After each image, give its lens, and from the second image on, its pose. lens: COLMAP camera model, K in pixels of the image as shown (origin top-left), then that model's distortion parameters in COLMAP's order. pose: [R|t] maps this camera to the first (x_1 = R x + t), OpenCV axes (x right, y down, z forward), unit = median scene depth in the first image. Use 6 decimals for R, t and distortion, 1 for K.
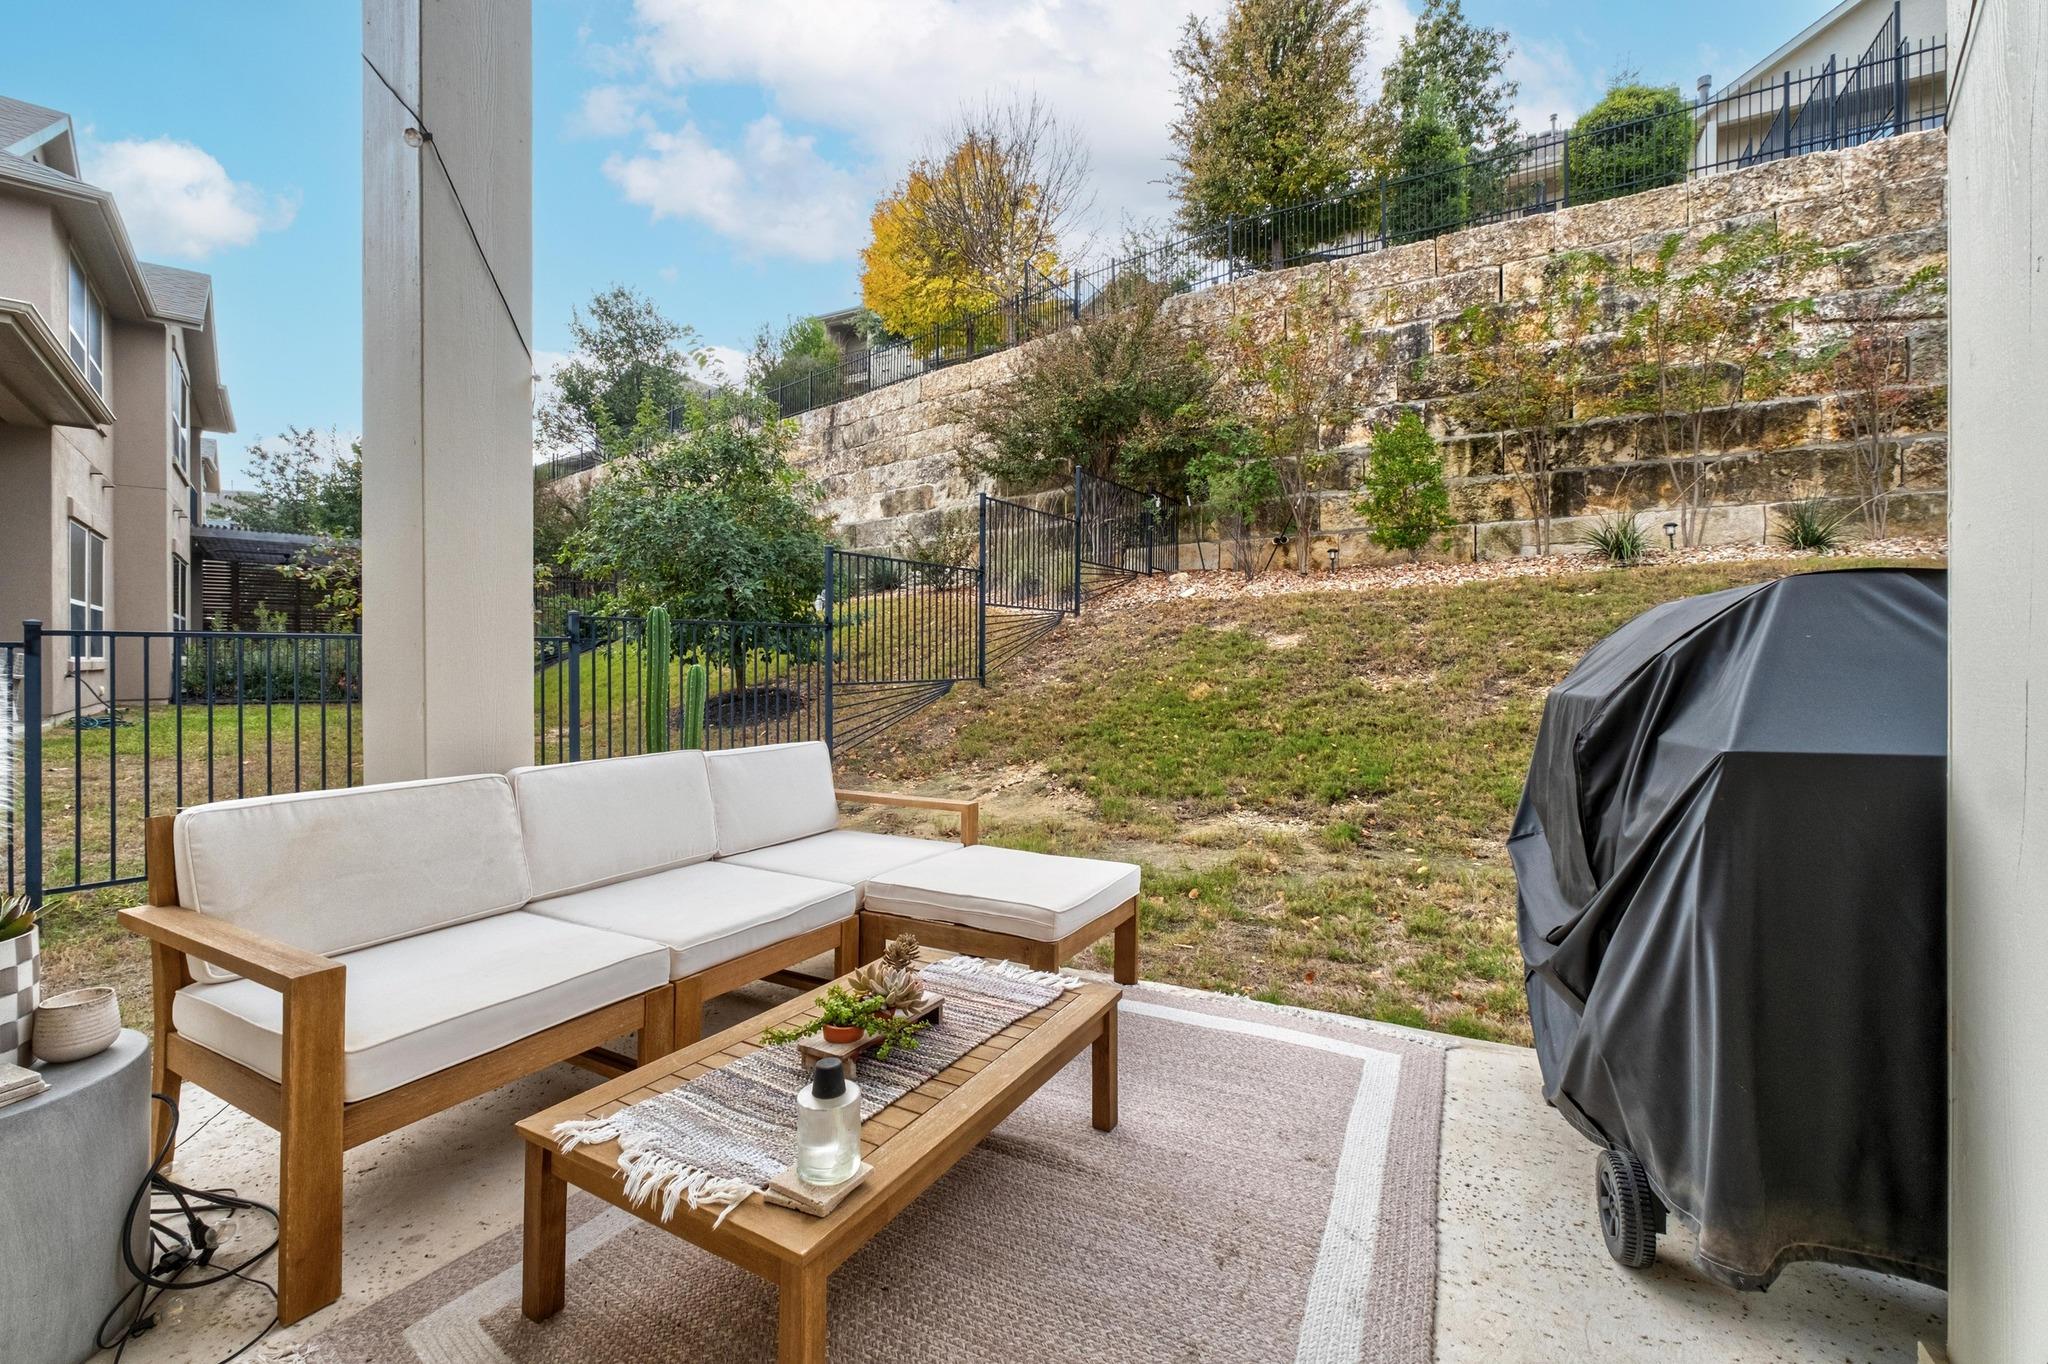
lens RADIAL K [[860.4, 0, 1024.8], [0, 860.4, 667.2], [0, 0, 1]] dist [-0.015581, 0.002217]
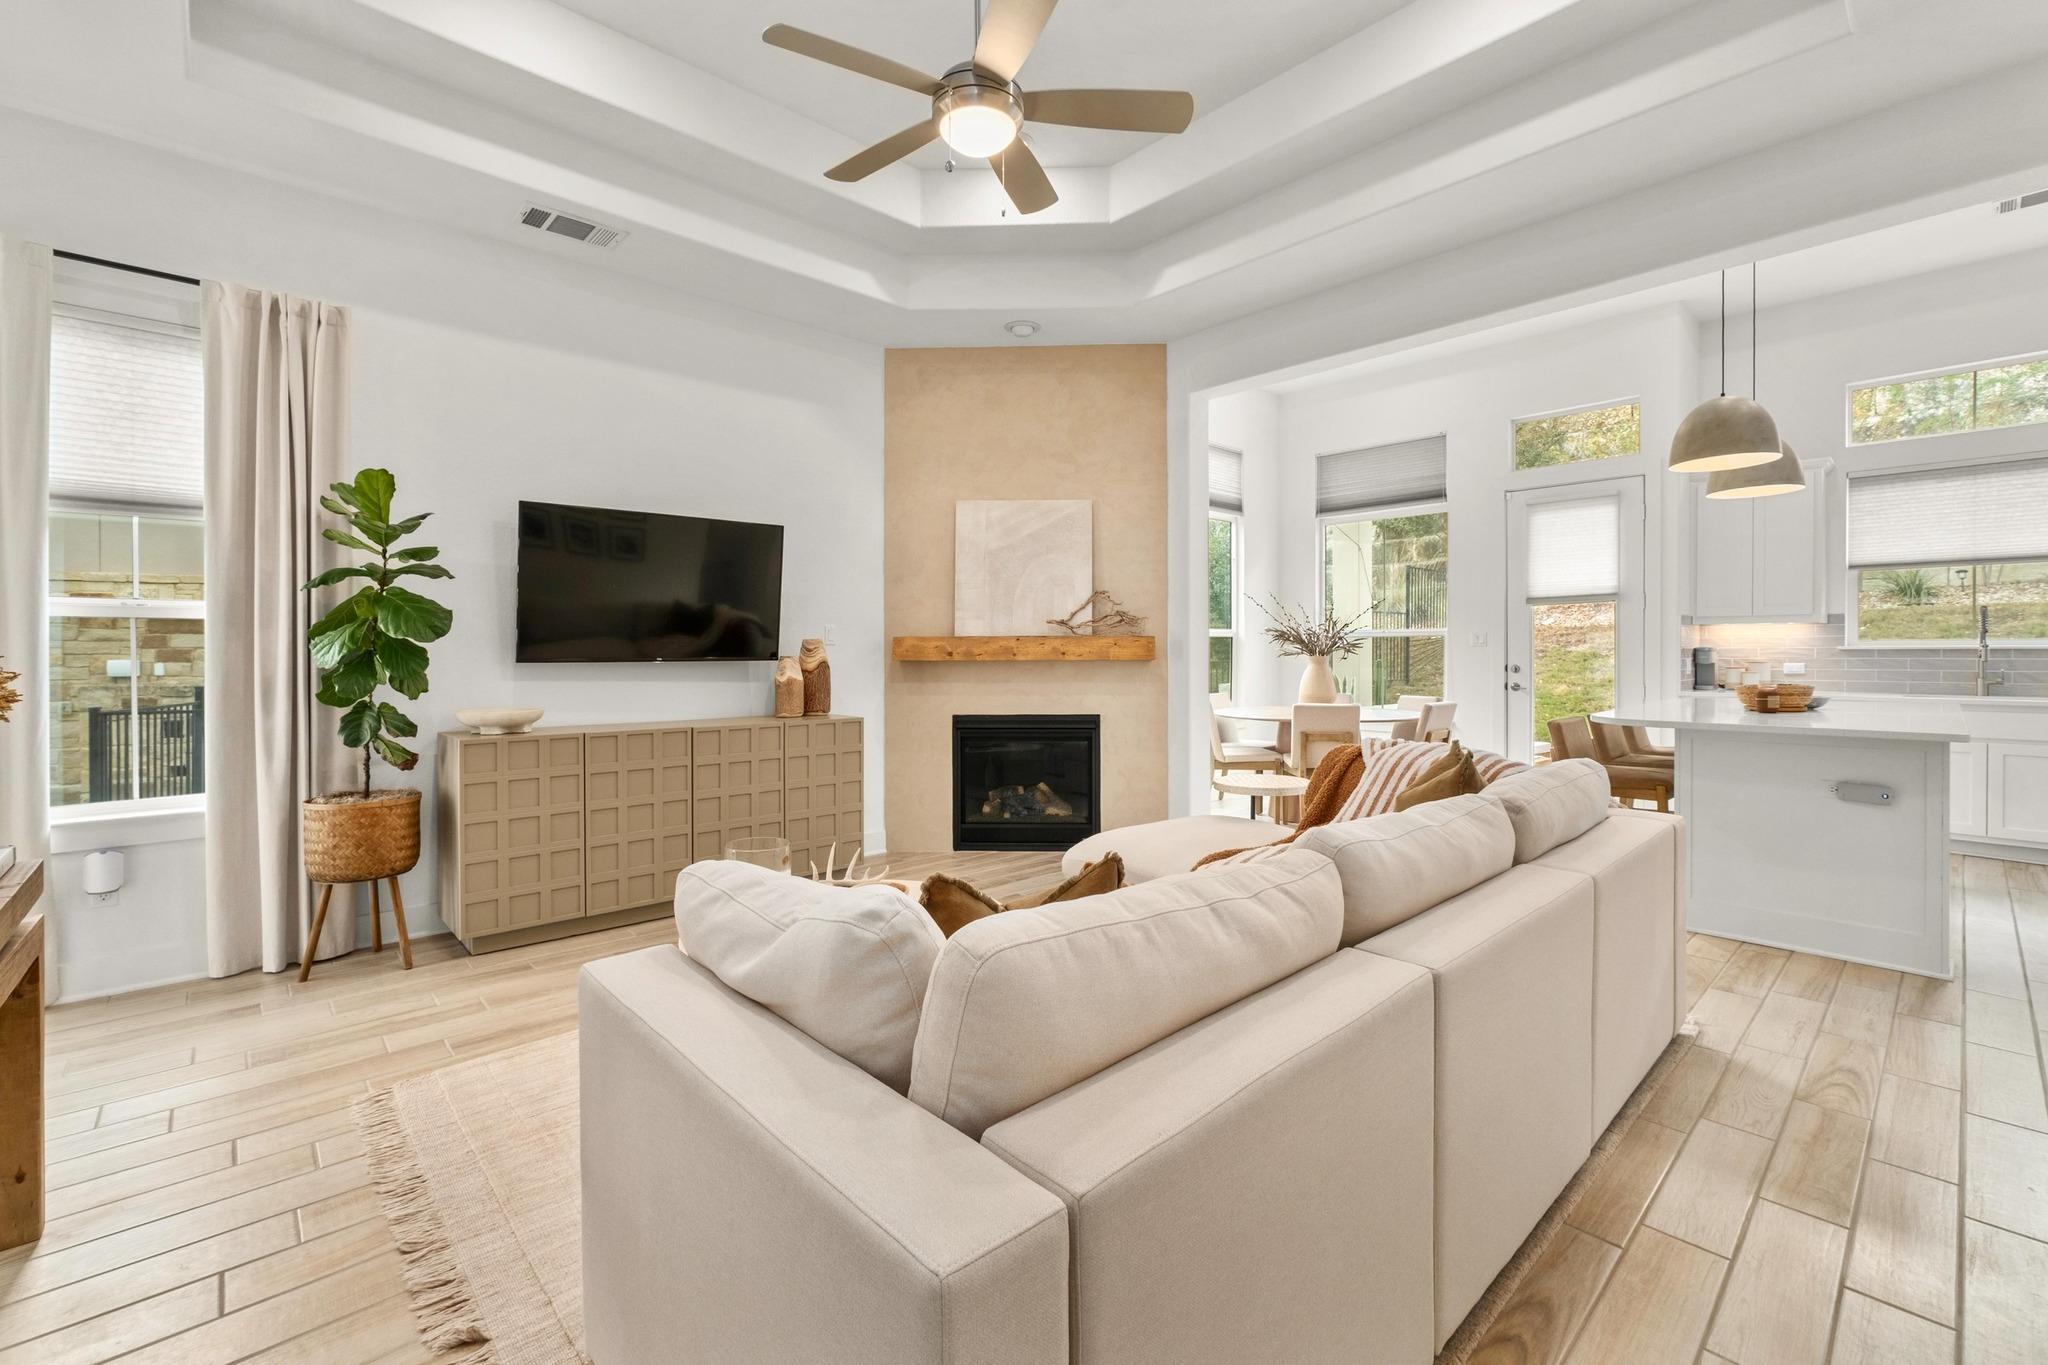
lens RADIAL K [[860.4, 0, 1013.2], [0, 860.4, 672.8], [0, 0, 1]] dist [-0.015581, 0.002217]
pose [[0.940396, 0.009076, -0.339960, -0.163017], [-0.000178, 0.999657, 0.026196, -0.034138], [0.340081, -0.024574, 0.940075, -0.644976]]
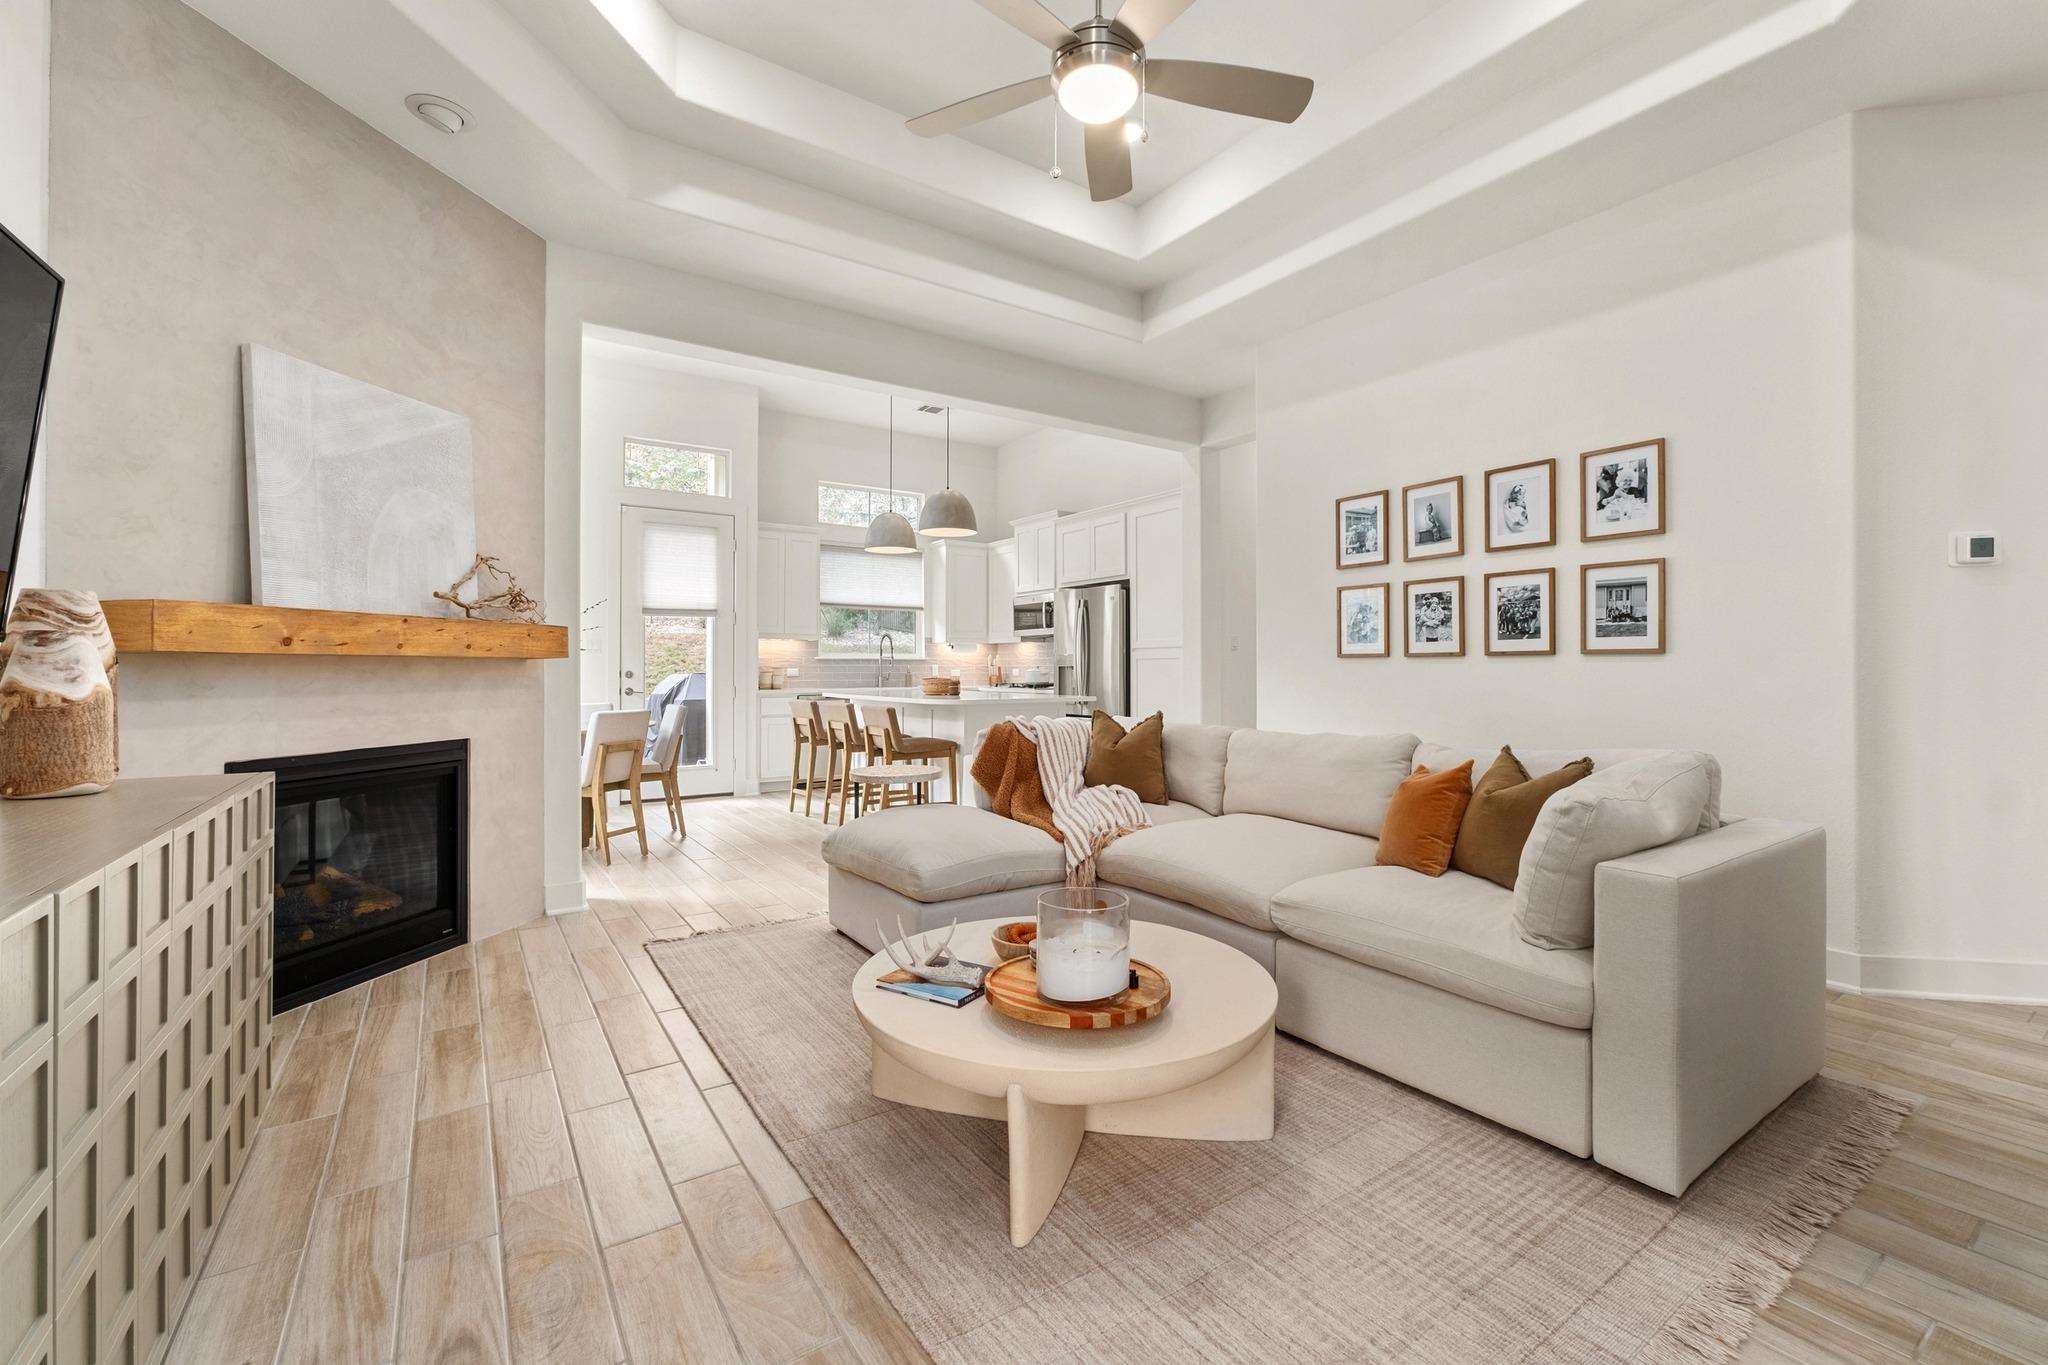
lens RADIAL K [[860.4, 0, 1029.2], [0, 860.4, 685.0], [0, 0, 1]] dist [-0.015581, 0.002217]
pose [[0.473653, -0.014093, 0.880599, -0.450571], [-0.001906, 0.999853, 0.017026, -0.024818], [-0.880709, -0.009743, 0.473557, -0.521453]]
